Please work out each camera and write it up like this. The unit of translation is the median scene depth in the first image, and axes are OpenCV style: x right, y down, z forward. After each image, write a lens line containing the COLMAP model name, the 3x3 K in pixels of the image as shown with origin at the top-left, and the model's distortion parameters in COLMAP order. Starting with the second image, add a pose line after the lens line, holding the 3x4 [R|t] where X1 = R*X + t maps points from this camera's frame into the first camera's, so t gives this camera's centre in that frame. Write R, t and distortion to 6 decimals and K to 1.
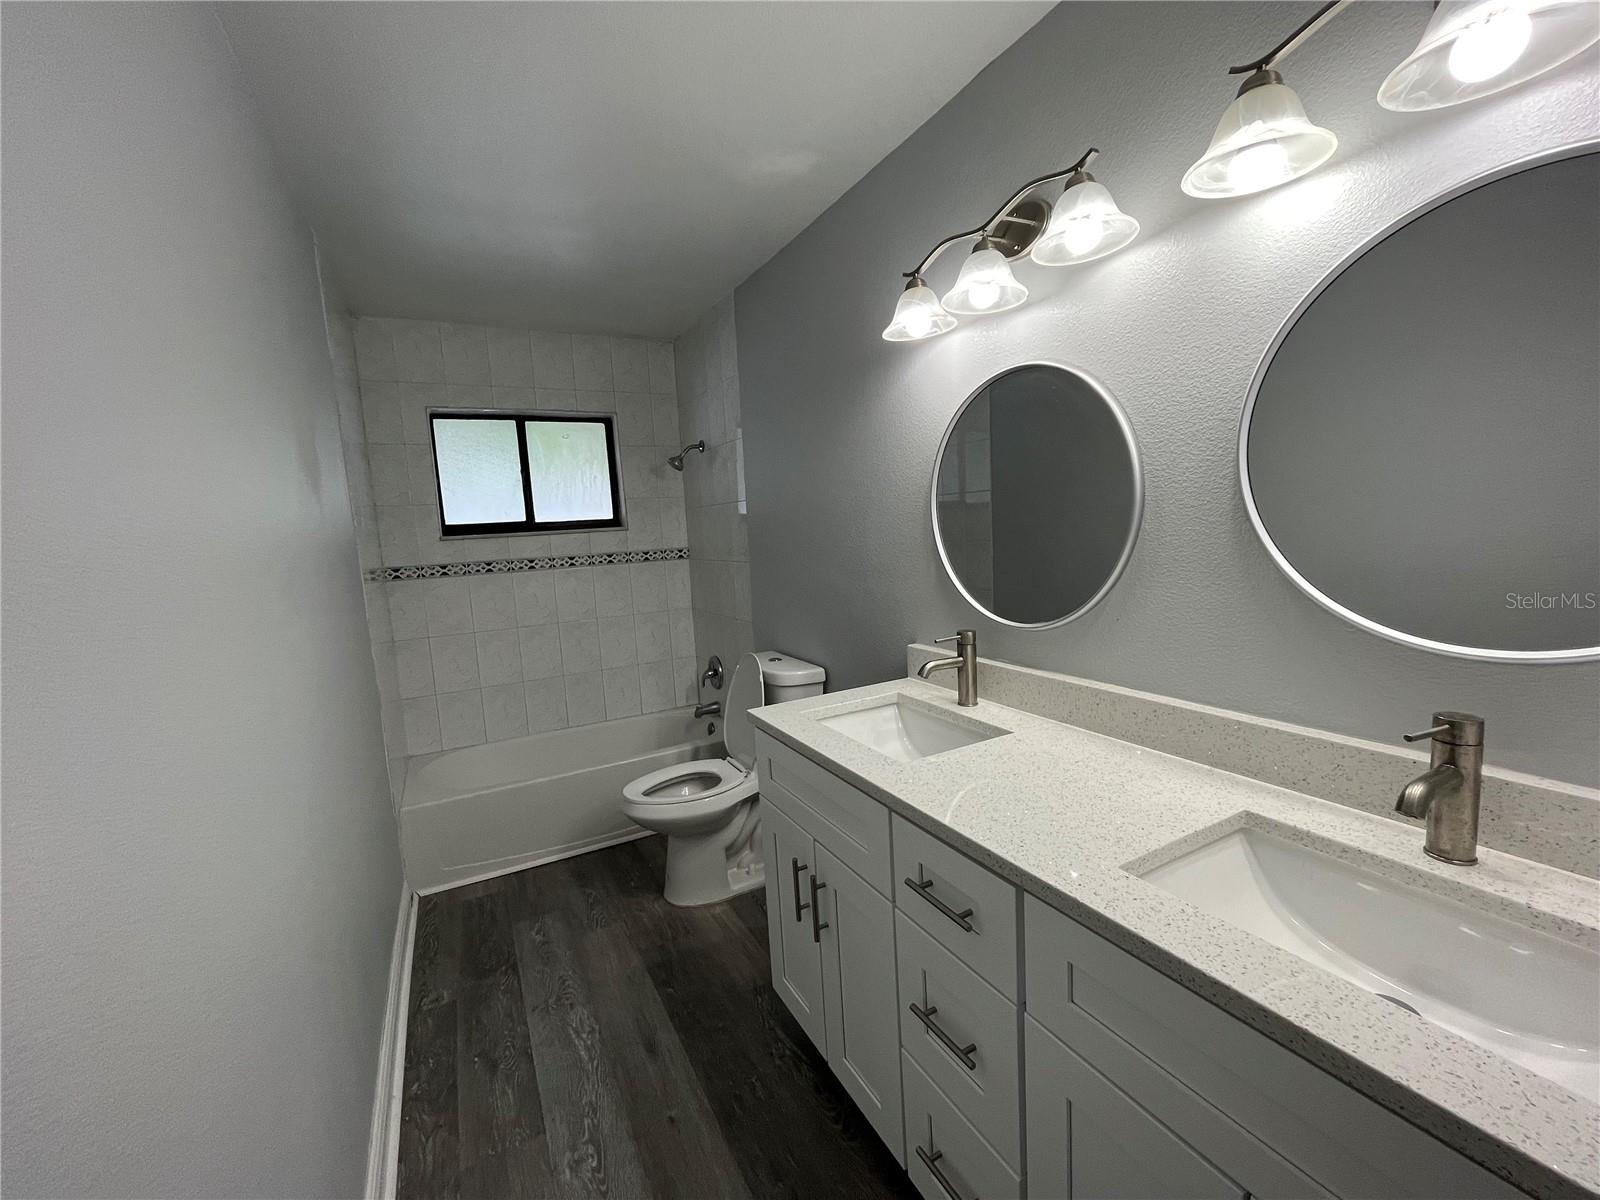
lens RADIAL K [[651.4, 0, 801.7], [0, 651.4, 598.3], [0, 0, 1]] dist [-0.006183, 0.001663]
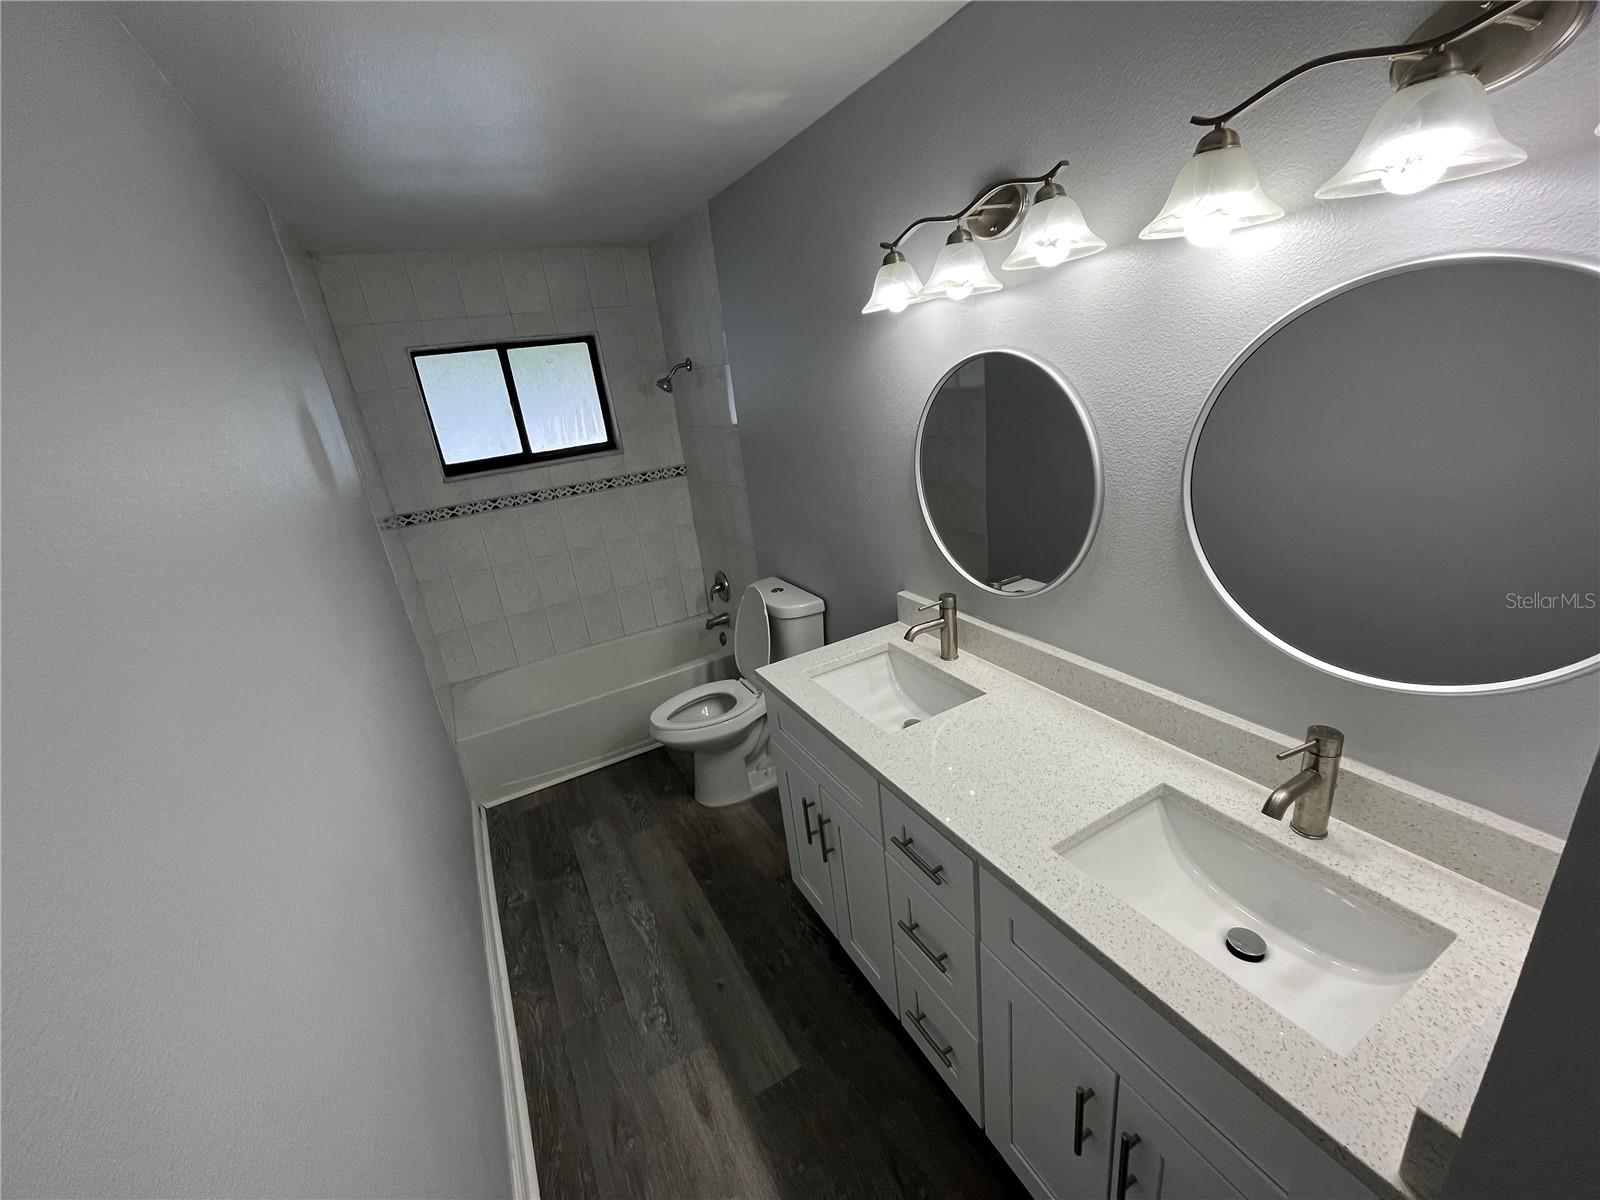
lens RADIAL K [[651.4, 0, 801.6], [0, 651.4, 599.0], [0, 0, 1]] dist [-0.006183, 0.001663]
pose [[0.998367, -0.055871, -0.011933, 0.017851], [0.057125, 0.973214, 0.222693, -0.200374], [-0.000829, -0.223011, 0.974816, -0.078660]]
